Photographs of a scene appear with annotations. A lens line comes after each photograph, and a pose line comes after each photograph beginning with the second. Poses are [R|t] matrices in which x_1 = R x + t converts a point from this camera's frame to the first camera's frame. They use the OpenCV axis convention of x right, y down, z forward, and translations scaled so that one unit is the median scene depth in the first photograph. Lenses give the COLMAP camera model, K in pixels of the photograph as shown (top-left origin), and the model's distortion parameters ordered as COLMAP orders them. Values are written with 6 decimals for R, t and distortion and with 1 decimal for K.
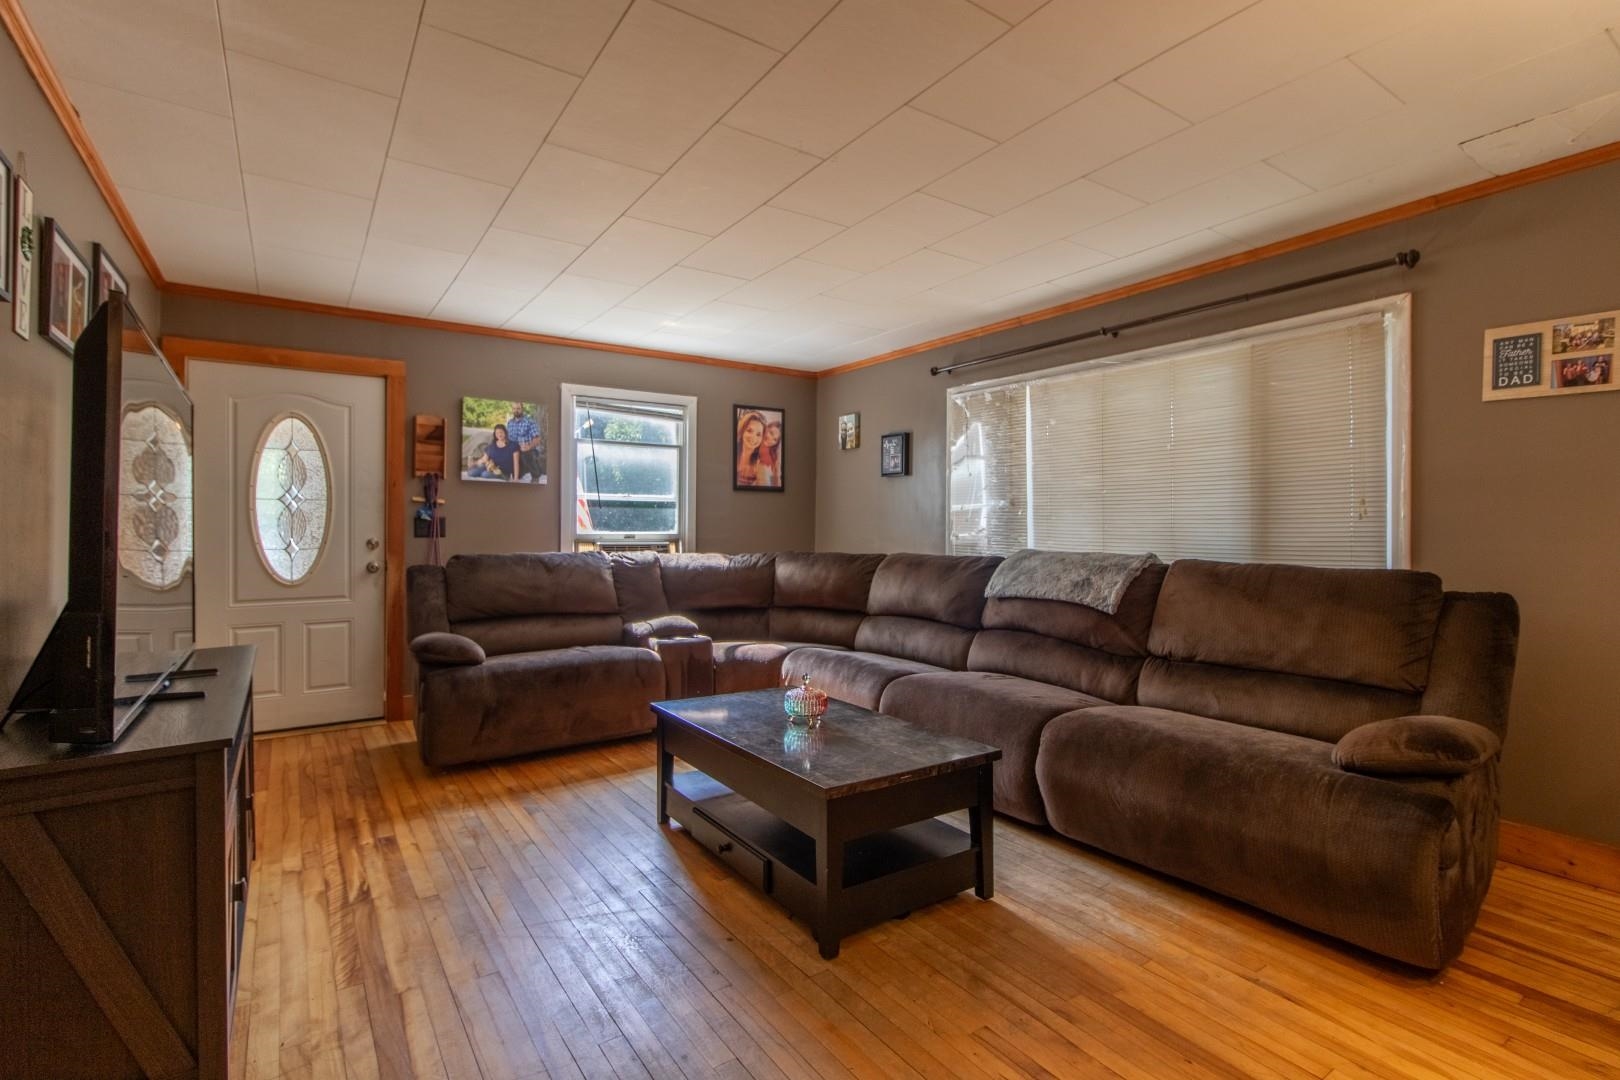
lens RADIAL K [[765.1, 0, 804.5], [0, 765.1, 530.8], [0, 0, 1]] dist [0.002761, 0.000346]
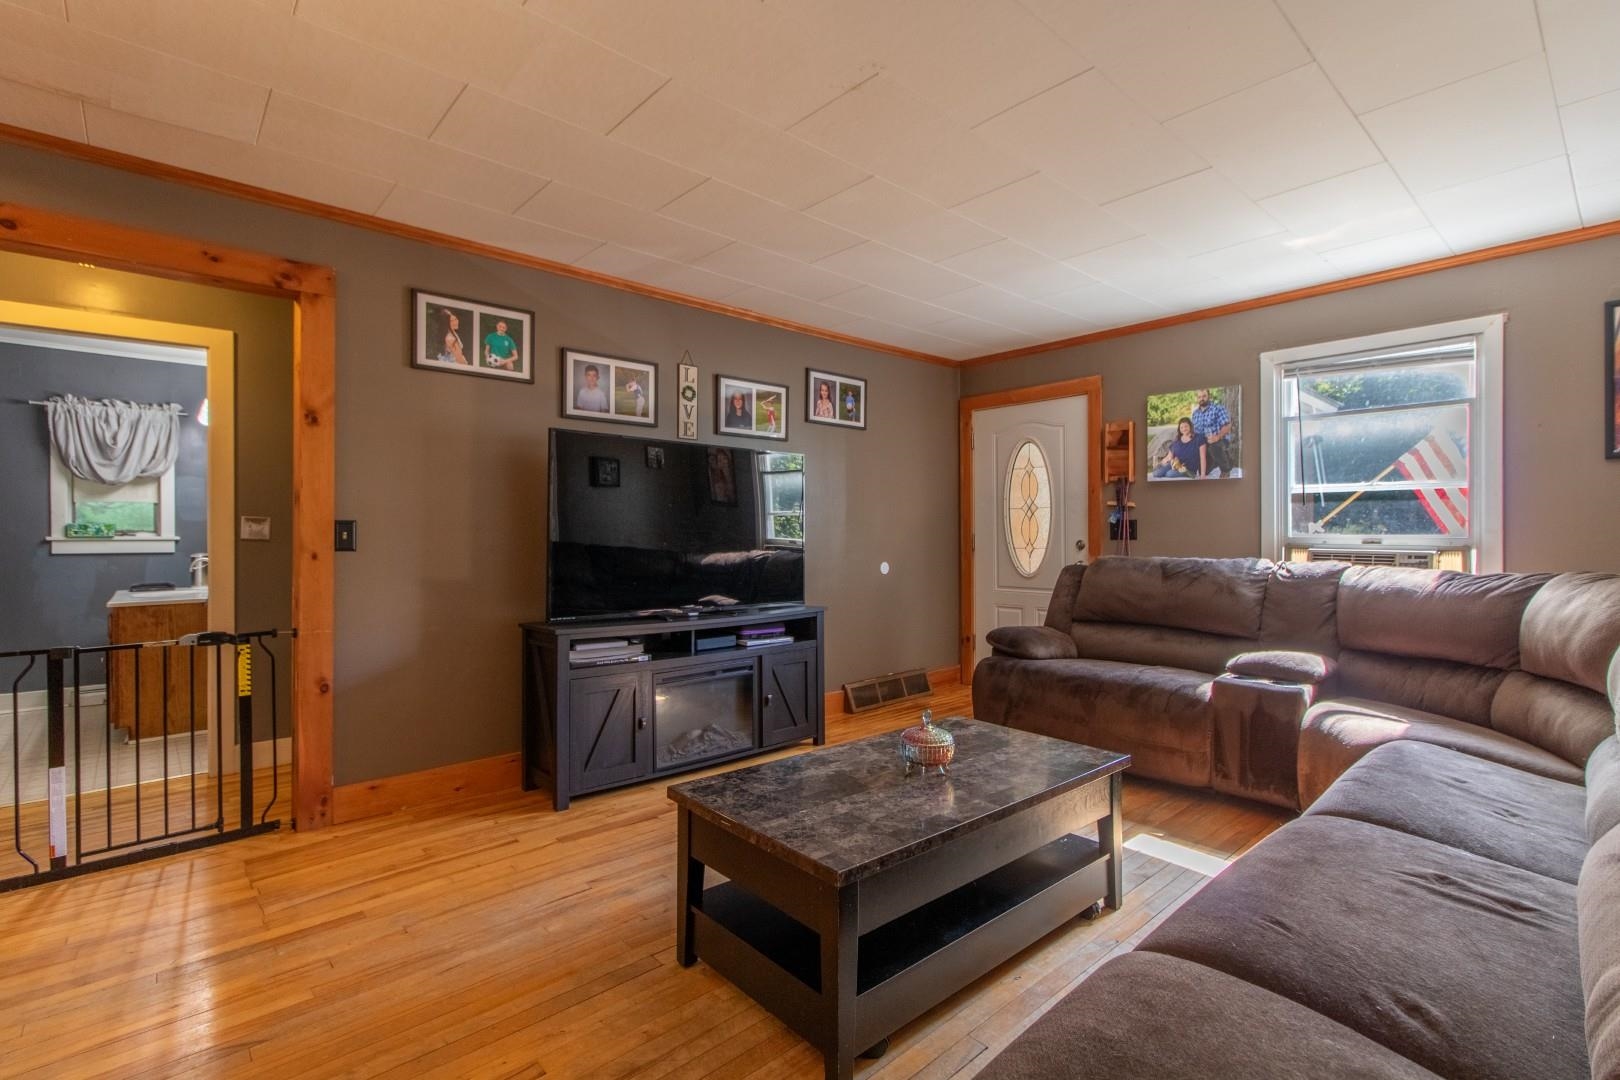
lens RADIAL K [[736.5, 0, 810.0], [0, 736.5, 540.0], [0, 0, 1]] dist [-0.003270, -0.000339]
pose [[0.147745, 0.007456, -0.988997, 0.422273], [-0.001191, 0.999972, 0.007361, 0.002055], [0.989025, 0.000090, 0.147749, 0.435128]]
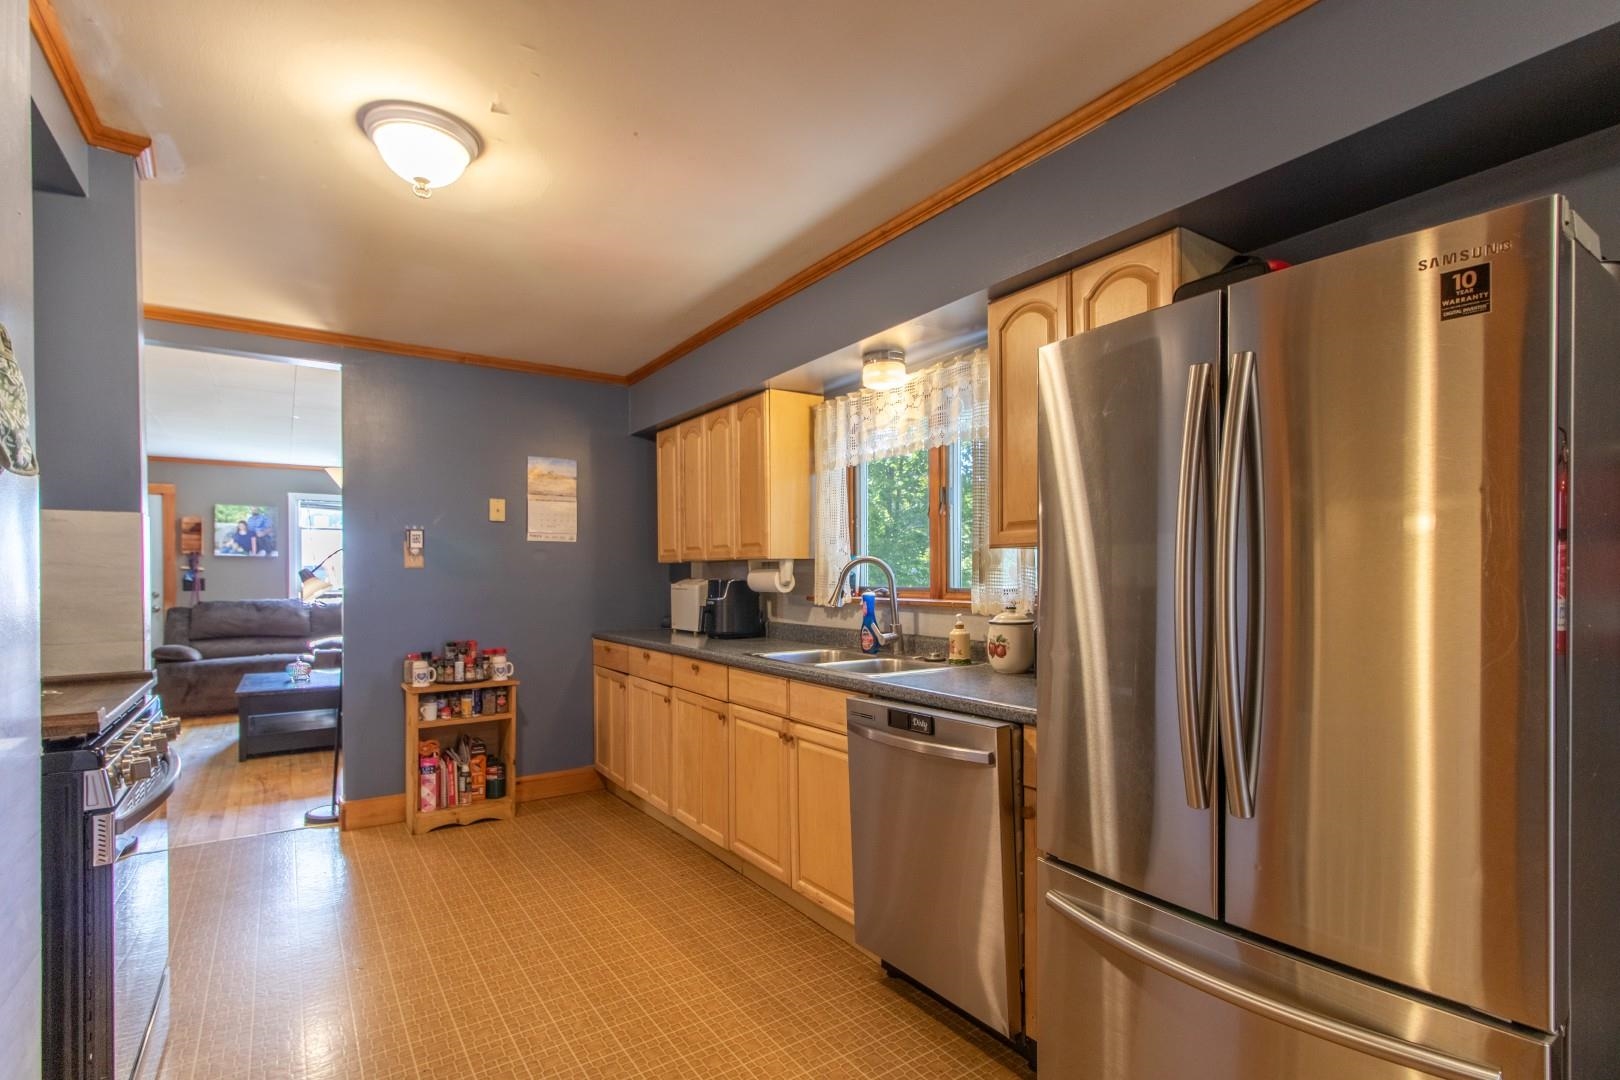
lens RADIAL K [[767.5, 0, 812.1], [0, 767.5, 577.4], [0, 0, 1]] dist [0.001572, 0.000171]
pose [[0.999769, -0.007272, 0.020217, 0.793166], [0.007251, 0.999973, 0.001109, -0.012008], [-0.020225, -0.000962, 0.999795, -0.664622]]
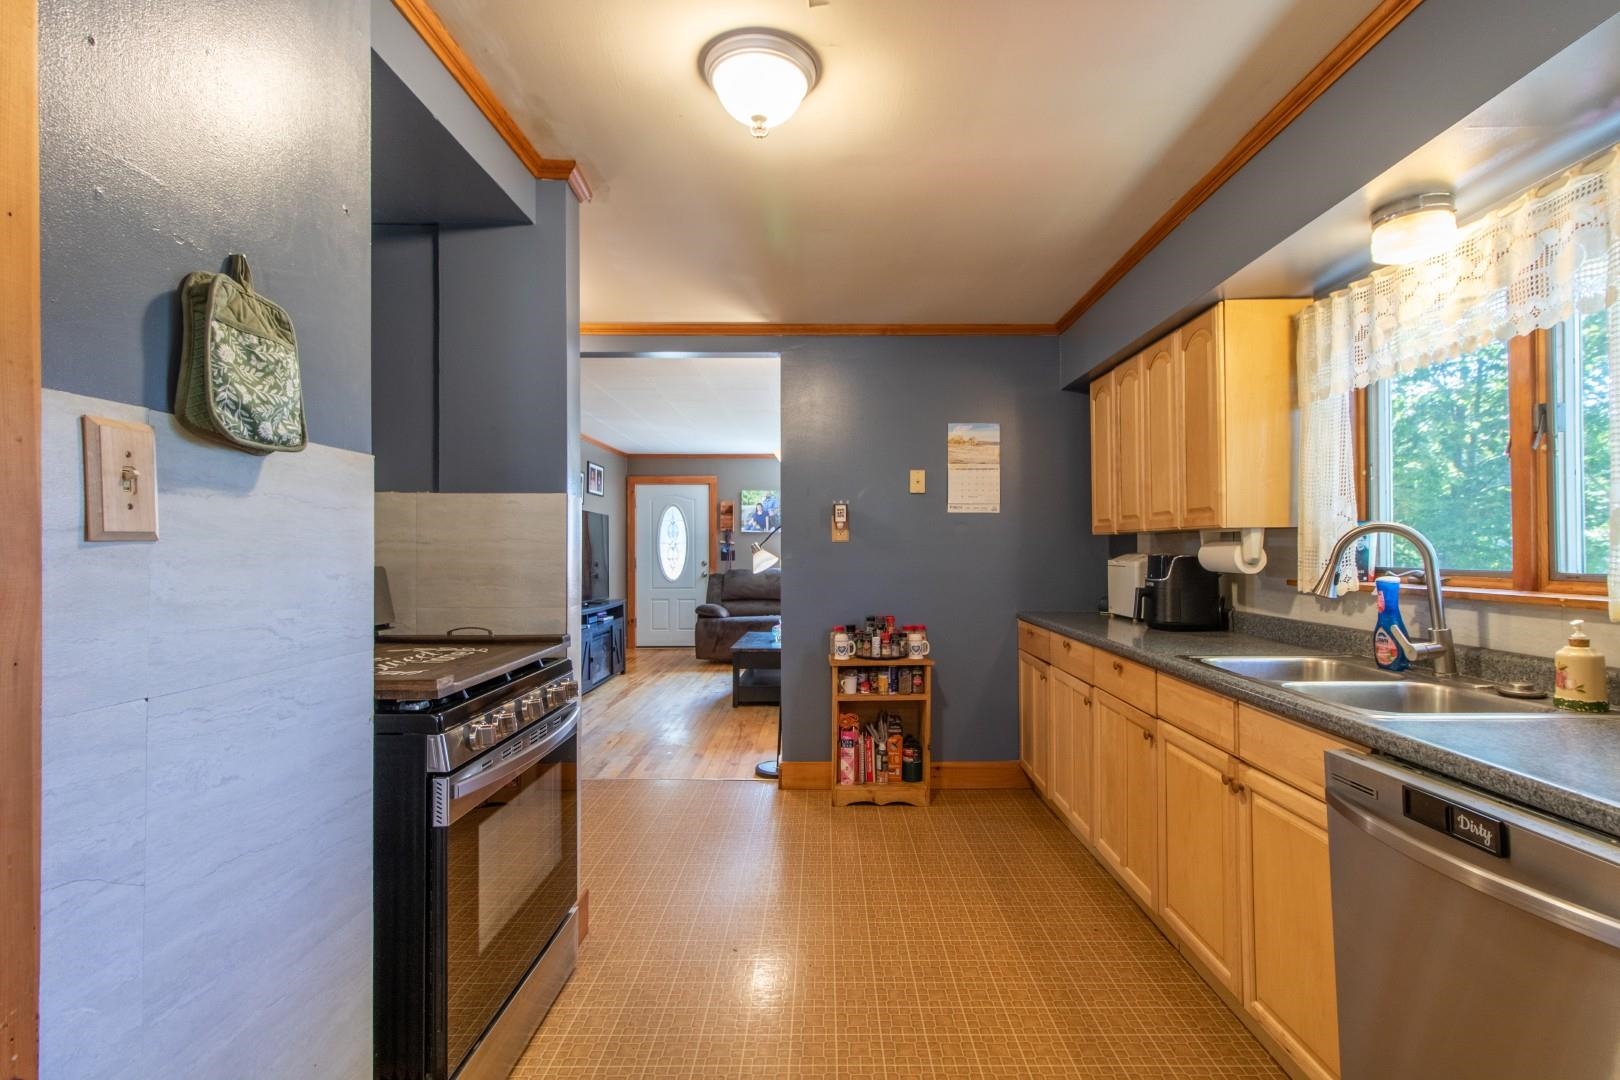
lens RADIAL K [[755.9, 0, 829.2], [0, 755.9, 539.7], [0, 0, 1]] dist [0.002980, 0.000401]
pose [[0.838255, -0.011600, -0.545155, 0.824664], [0.003181, 0.999861, -0.016384, -0.013020], [0.545269, 0.012000, 0.838175, -0.533137]]
